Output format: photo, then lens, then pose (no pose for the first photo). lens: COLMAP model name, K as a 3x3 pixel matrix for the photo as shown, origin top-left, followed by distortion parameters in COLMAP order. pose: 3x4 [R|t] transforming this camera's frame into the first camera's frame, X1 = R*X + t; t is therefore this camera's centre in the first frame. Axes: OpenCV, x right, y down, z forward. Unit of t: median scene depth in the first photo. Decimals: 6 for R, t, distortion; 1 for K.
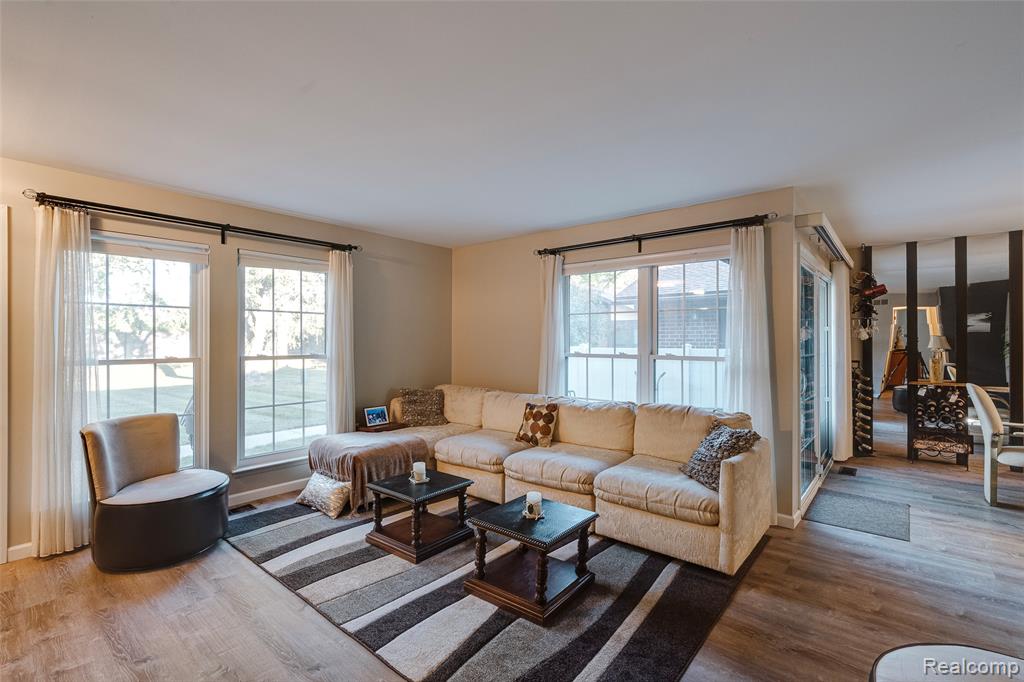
lens RADIAL K [[471.5, 0, 508.3], [0, 471.5, 336.1], [0, 0, 1]] dist [0.001635, 0.000775]
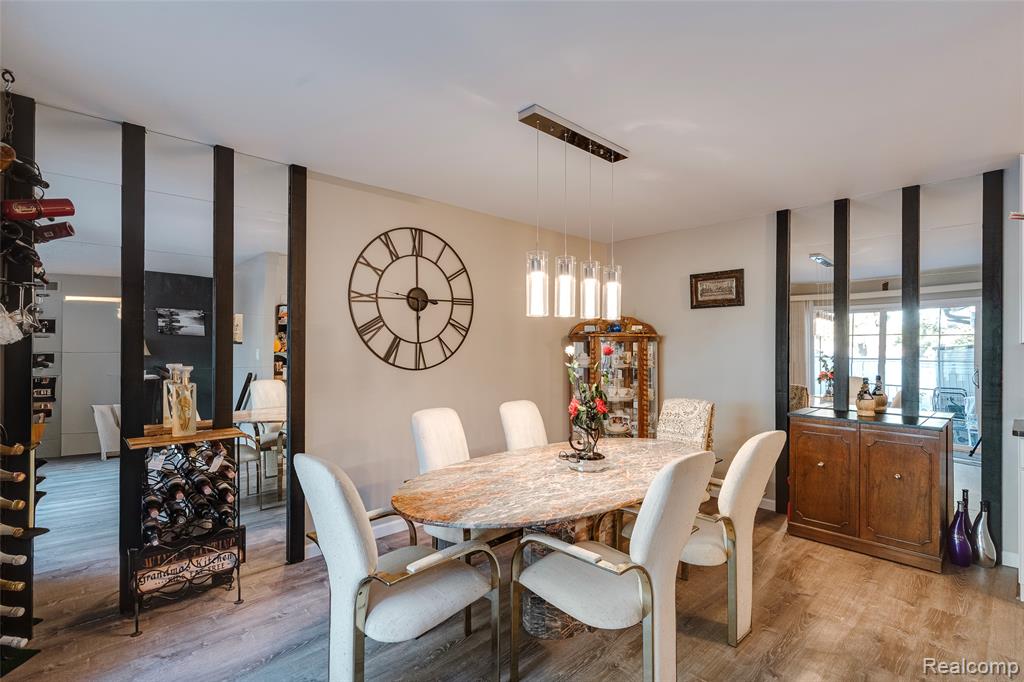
lens RADIAL K [[481.7, 0, 513.4], [0, 481.7, 347.0], [0, 0, 1]] dist [-0.000638, 0.000655]
pose [[0.120973, 0.001151, 0.992655, 0.463467], [-0.012975, 0.999916, 0.000422, 0.005584], [-0.992571, -0.012931, 0.120978, 0.609584]]
